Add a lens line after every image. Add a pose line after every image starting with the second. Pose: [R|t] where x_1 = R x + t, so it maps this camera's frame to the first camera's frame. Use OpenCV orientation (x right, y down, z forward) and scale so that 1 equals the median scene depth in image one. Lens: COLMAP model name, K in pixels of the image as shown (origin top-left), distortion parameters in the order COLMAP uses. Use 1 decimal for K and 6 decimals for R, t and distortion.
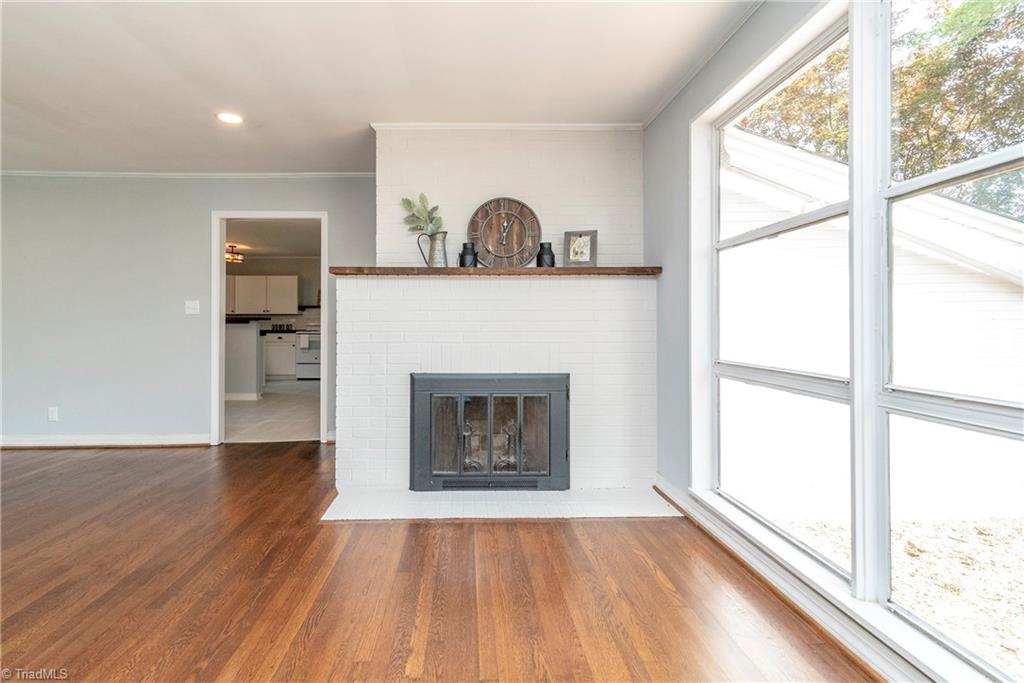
lens RADIAL K [[485.4, 0, 476.5], [0, 485.4, 318.9], [0, 0, 1]] dist [0.001522, 0.000234]
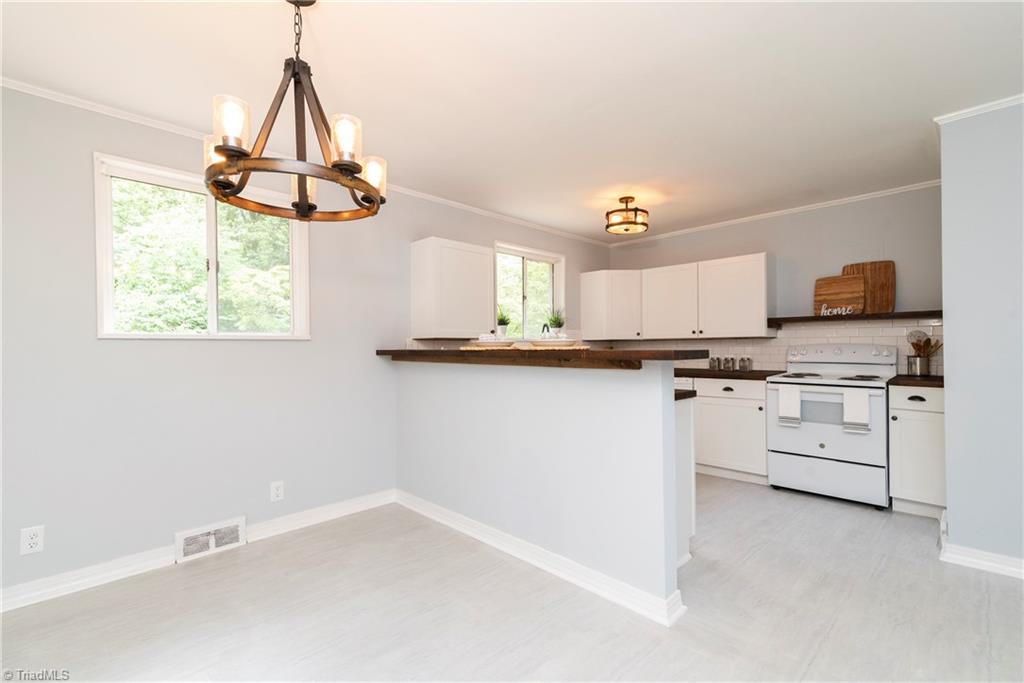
lens RADIAL K [[464.3, 0, 512.6], [0, 464.3, 347.5], [0, 0, 1]] dist [0.015537, -0.002133]
pose [[0.701055, -0.009566, -0.713043, -0.232583], [0.015517, 0.999878, 0.001842, -0.004451], [0.712938, -0.012355, 0.701118, 0.544390]]
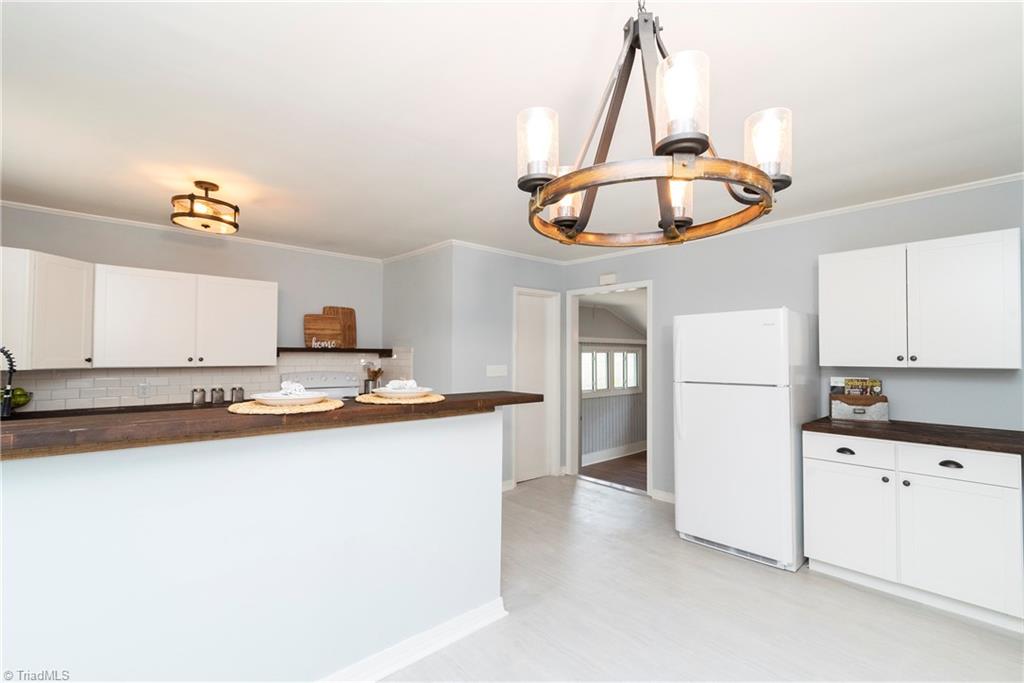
lens RADIAL K [[464.3, 0, 515.2], [0, 464.3, 343.4], [0, 0, 1]] dist [0.015537, -0.002133]
pose [[0.747473, 0.018291, 0.664040, -0.509004], [-0.003389, 0.999713, -0.023723, -0.021989], [-0.664283, 0.015482, 0.747321, 0.541051]]
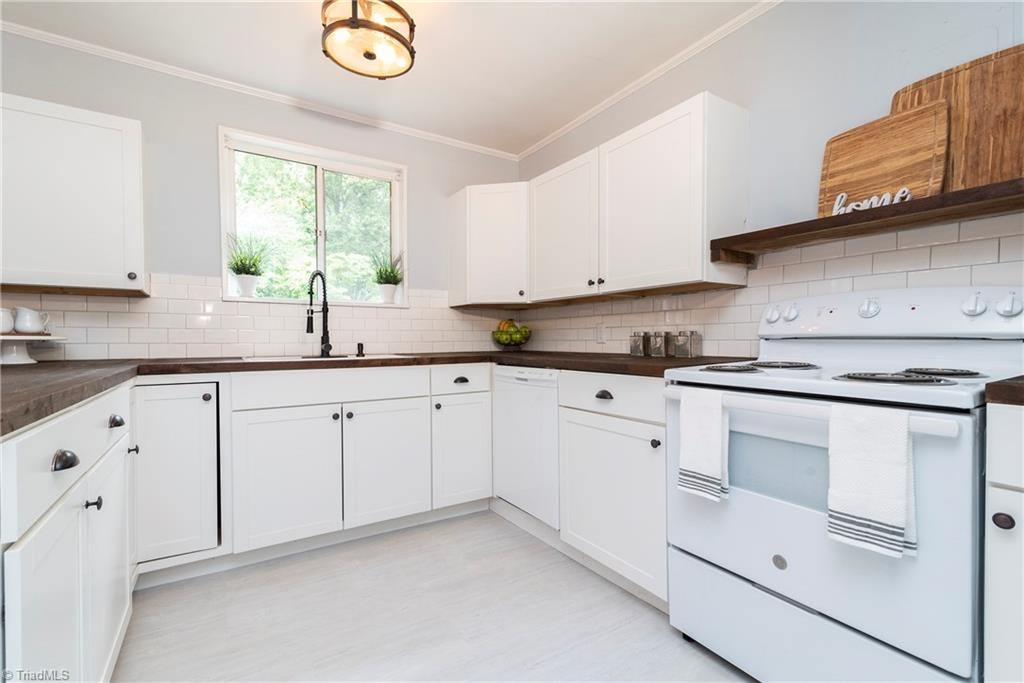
lens RADIAL K [[464.3, 0, 514.5], [0, 464.3, 345.8], [0, 0, 1]] dist [0.015537, -0.002133]
pose [[0.532337, 0.004411, -0.846521, -0.254282], [0.009844, 0.999887, 0.011401, 0.014847], [0.846475, -0.014402, 0.532233, 0.856981]]
